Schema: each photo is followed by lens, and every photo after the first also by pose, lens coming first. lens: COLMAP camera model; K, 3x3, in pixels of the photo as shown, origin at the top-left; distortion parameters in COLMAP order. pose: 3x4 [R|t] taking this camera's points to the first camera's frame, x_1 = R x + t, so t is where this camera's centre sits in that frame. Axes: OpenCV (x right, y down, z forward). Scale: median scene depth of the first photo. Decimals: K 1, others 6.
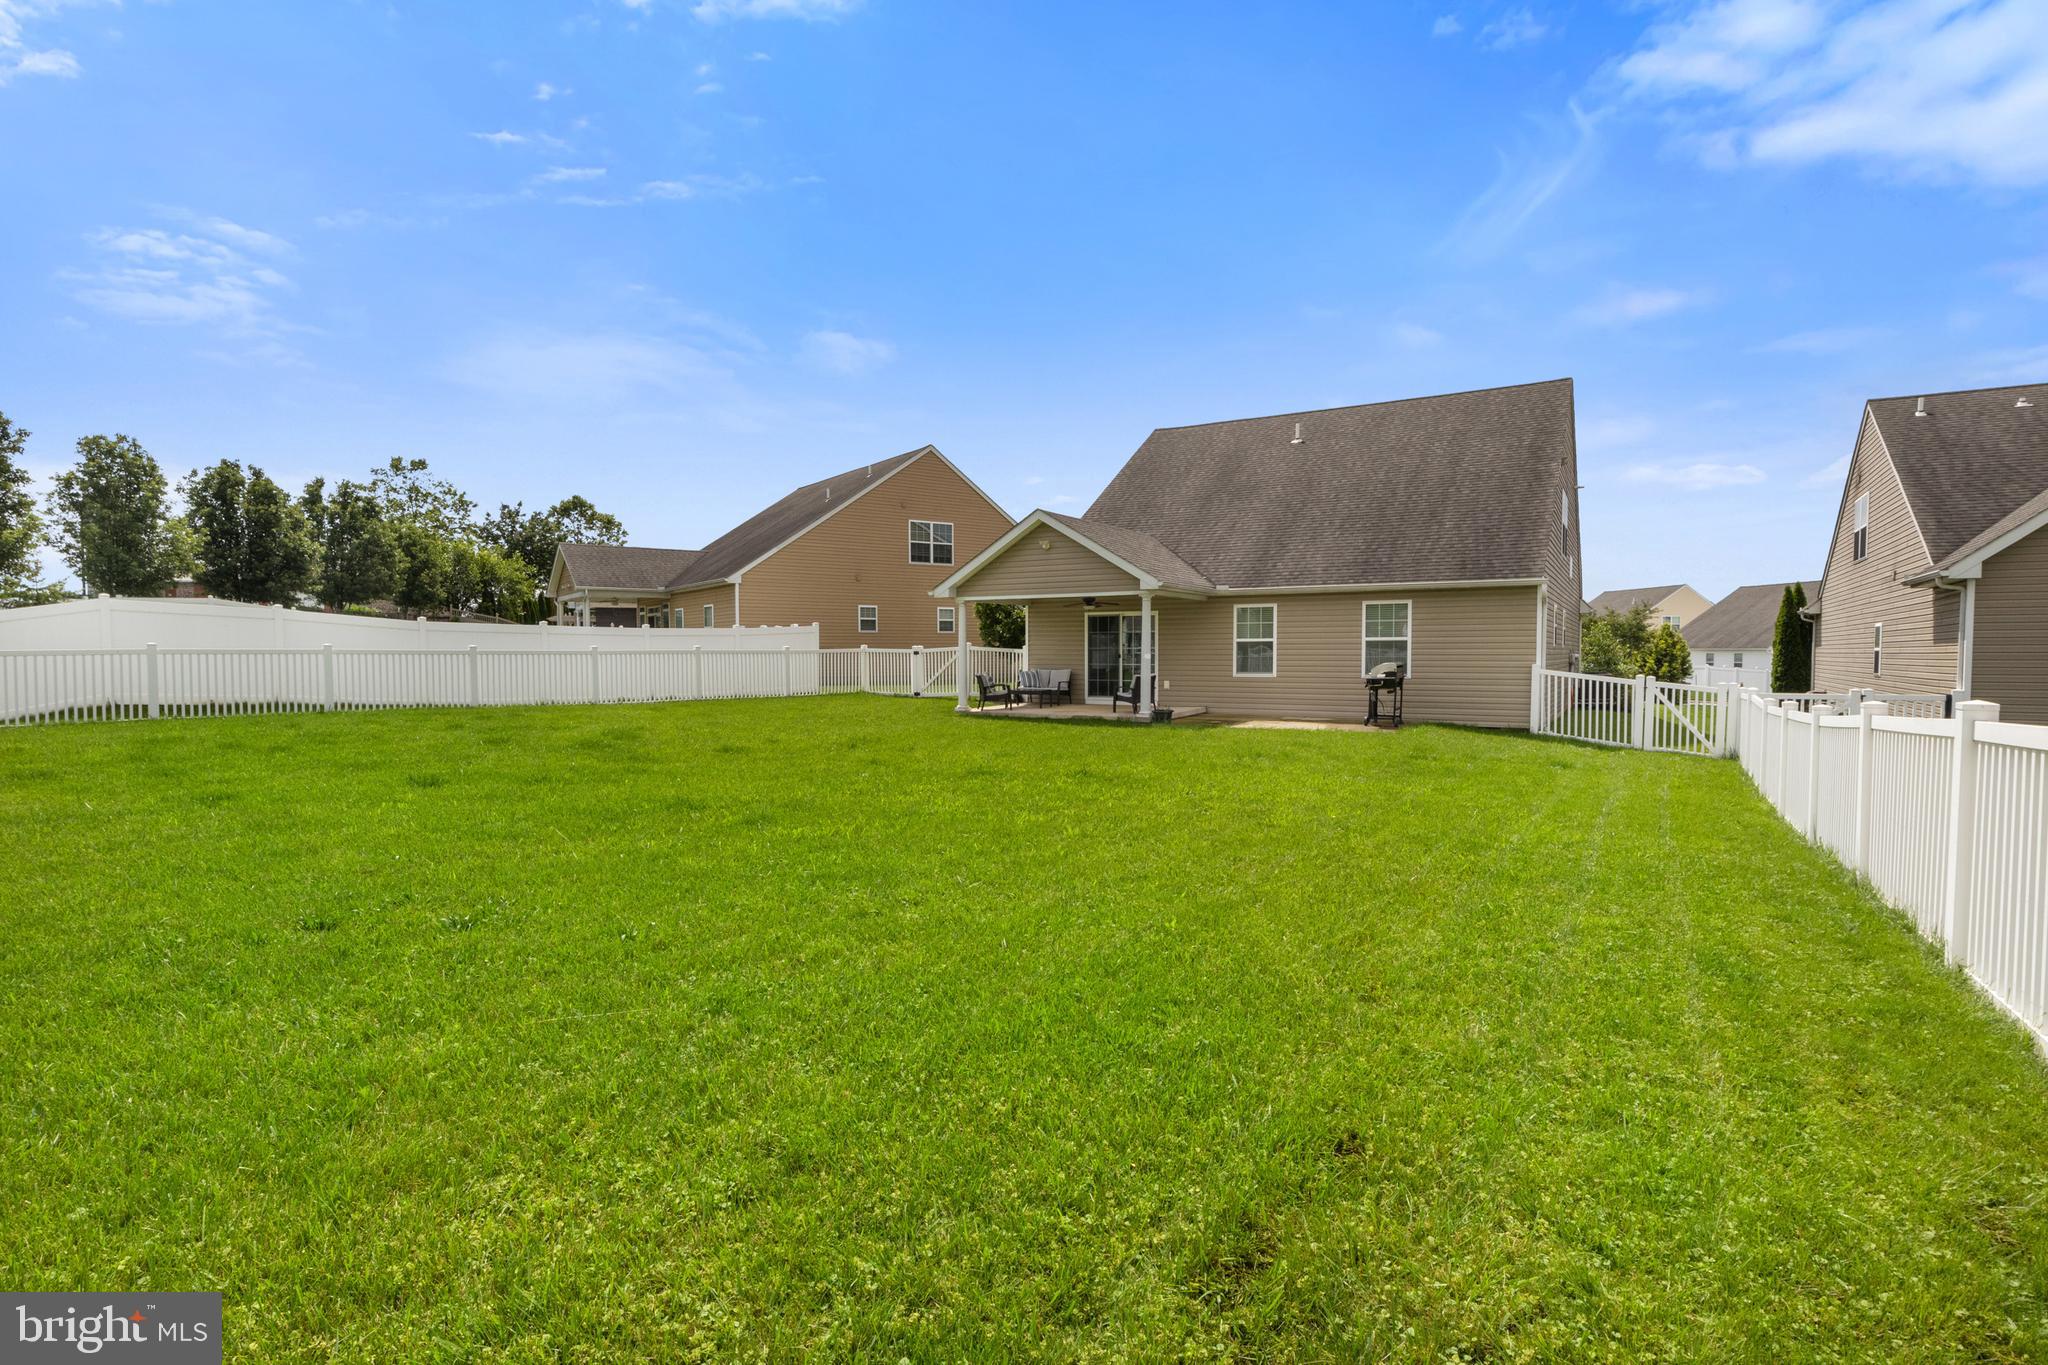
lens RADIAL K [[1015.2, 0, 1019.8], [0, 1015.2, 677.2], [0, 0, 1]] dist [-0.012466, 0.000853]
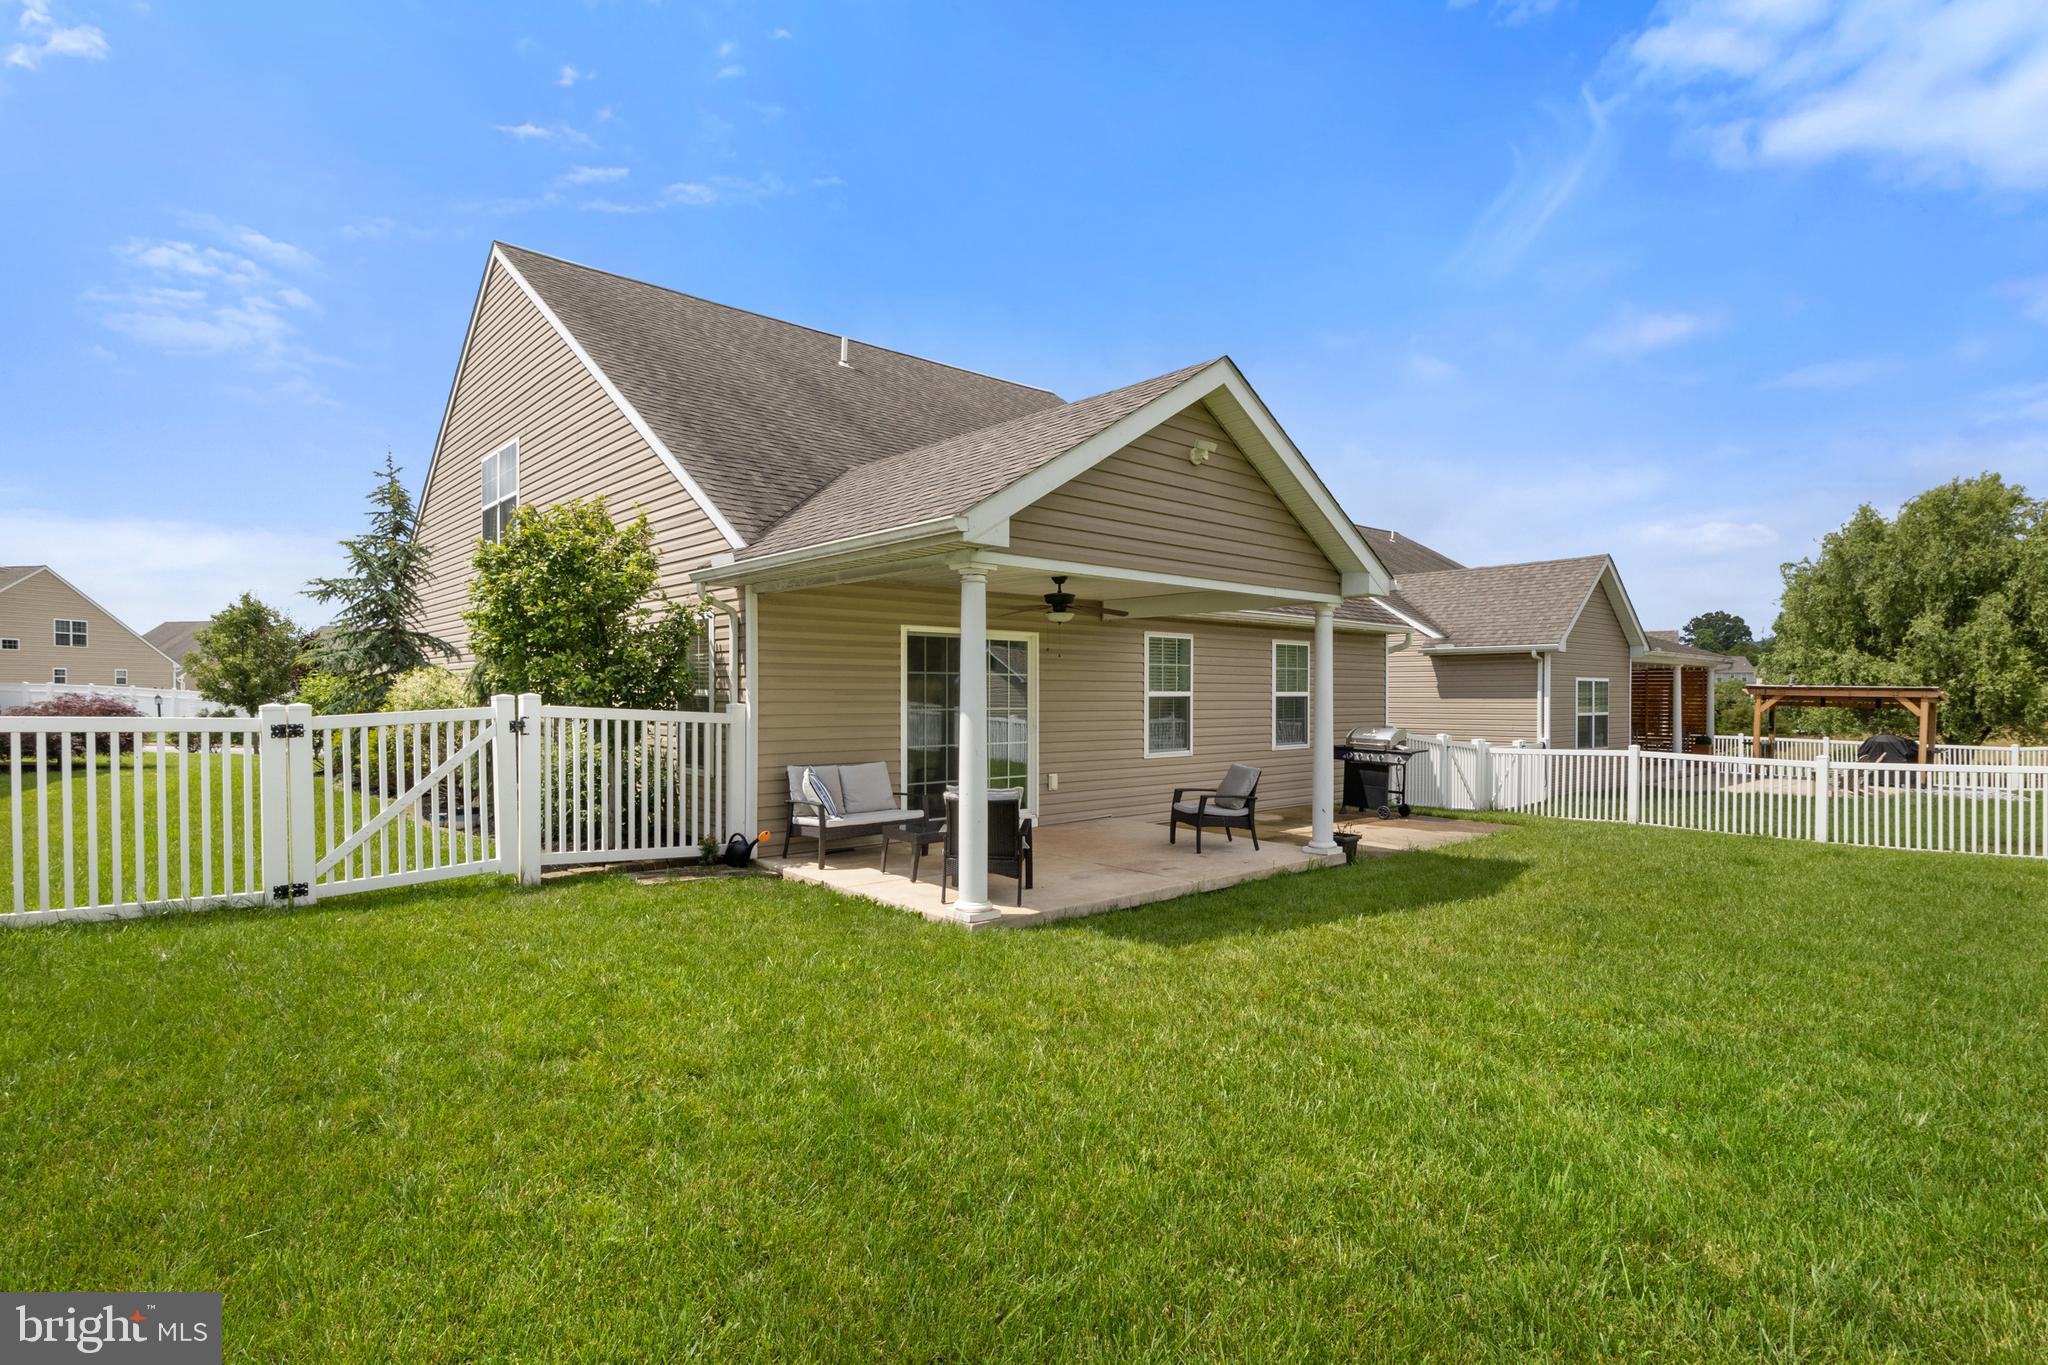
lens RADIAL K [[1015.2, 0, 1013.2], [0, 1015.2, 683.4], [0, 0, 1]] dist [-0.012466, 0.000853]
pose [[0.291844, 0.013312, 0.956373, -0.337428], [0.022945, 0.999518, -0.020915, -0.030915], [-0.956191, 0.028048, 0.291398, 0.872029]]
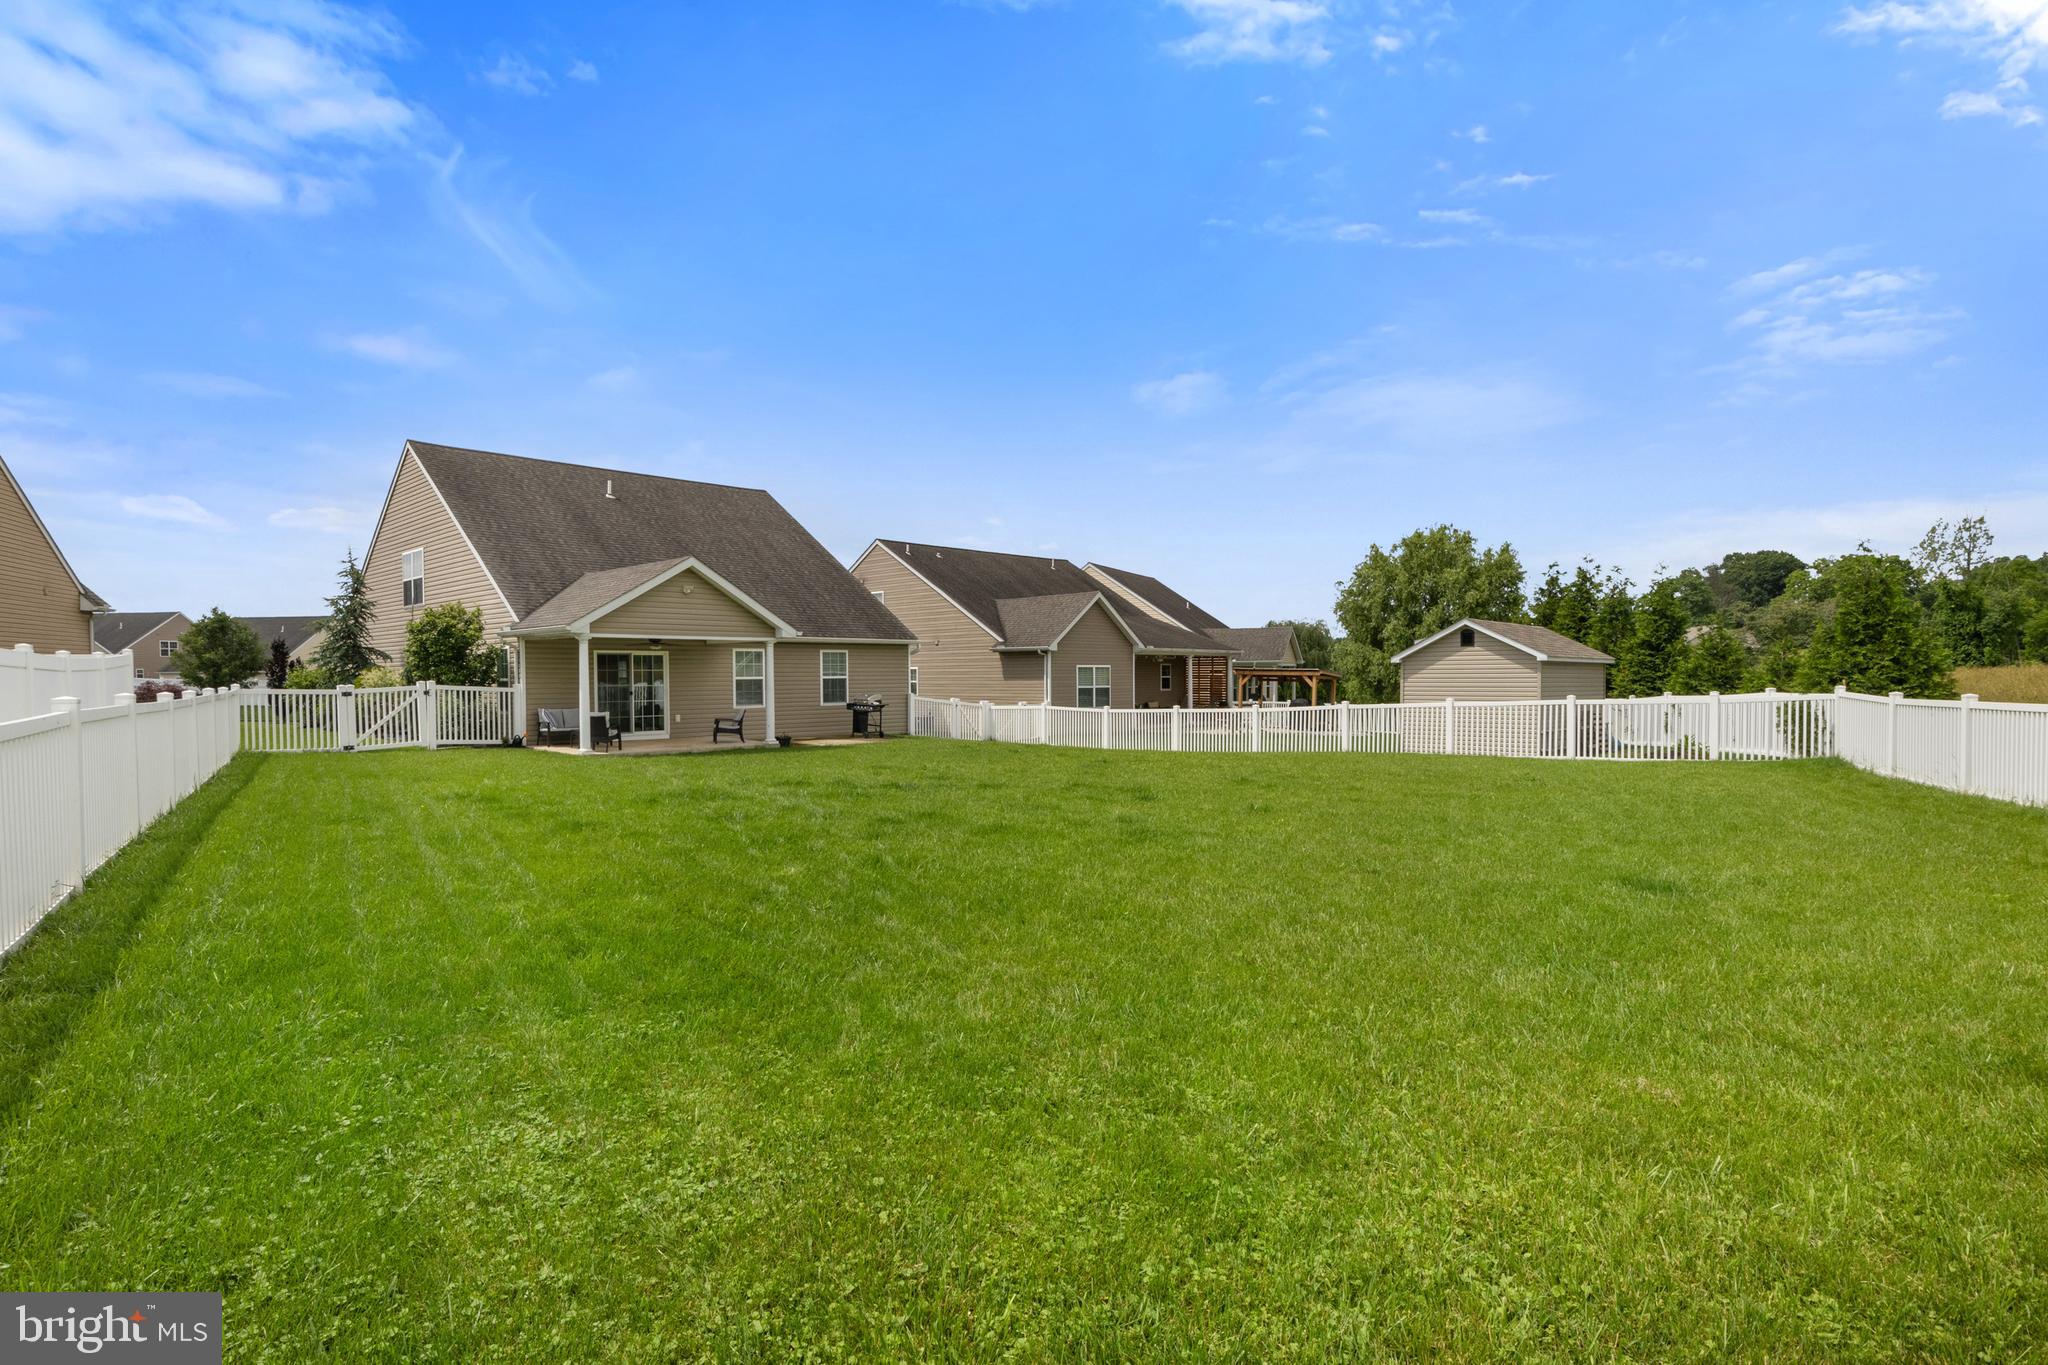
lens RADIAL K [[1015.2, 0, 1018.8], [0, 1015.2, 685.1], [0, 0, 1]] dist [-0.012466, 0.000853]
pose [[0.214386, -0.009546, 0.976702, -0.849805], [0.030225, 0.999538, 0.003135, -0.020953], [-0.976281, 0.028849, 0.214575, 0.401117]]
